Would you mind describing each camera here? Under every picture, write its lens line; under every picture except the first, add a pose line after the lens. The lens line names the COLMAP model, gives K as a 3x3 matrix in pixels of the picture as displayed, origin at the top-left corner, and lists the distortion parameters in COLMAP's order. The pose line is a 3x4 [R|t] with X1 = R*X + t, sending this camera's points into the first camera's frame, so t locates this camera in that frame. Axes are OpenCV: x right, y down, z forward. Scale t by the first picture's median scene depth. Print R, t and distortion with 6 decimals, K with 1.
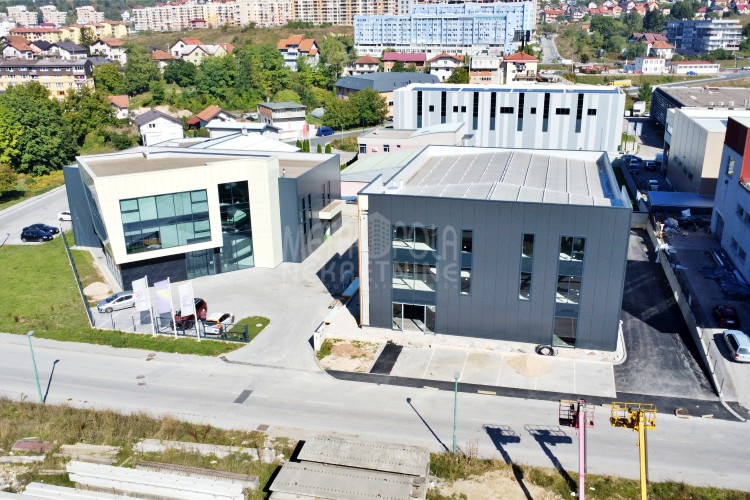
lens RADIAL K [[673.7, 0, 394.4], [0, 673.7, 249.9], [0, 0, 1]] dist [0.007791, -0.005992]
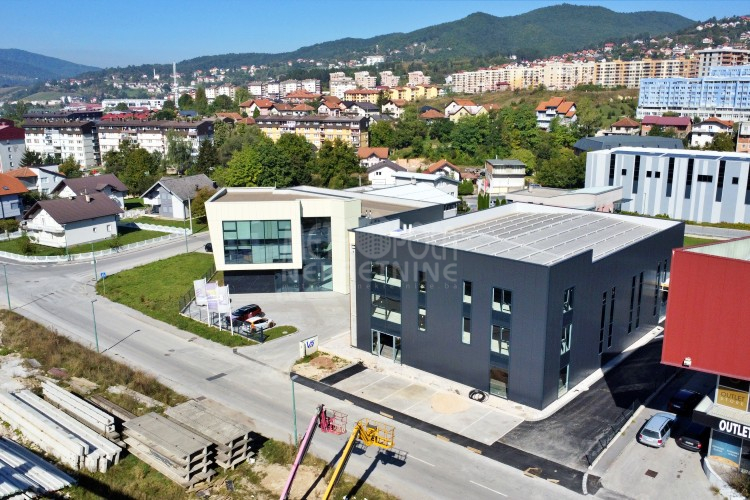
lens RADIAL K [[673.7, 0, 394.4], [0, 673.7, 249.9], [0, 0, 1]] dist [0.007791, -0.005992]
pose [[0.891482, 0.108138, -0.439961, 0.201795], [-0.145192, 0.988070, -0.051343, -0.000366], [0.429161, 0.109650, 0.896548, -0.004899]]
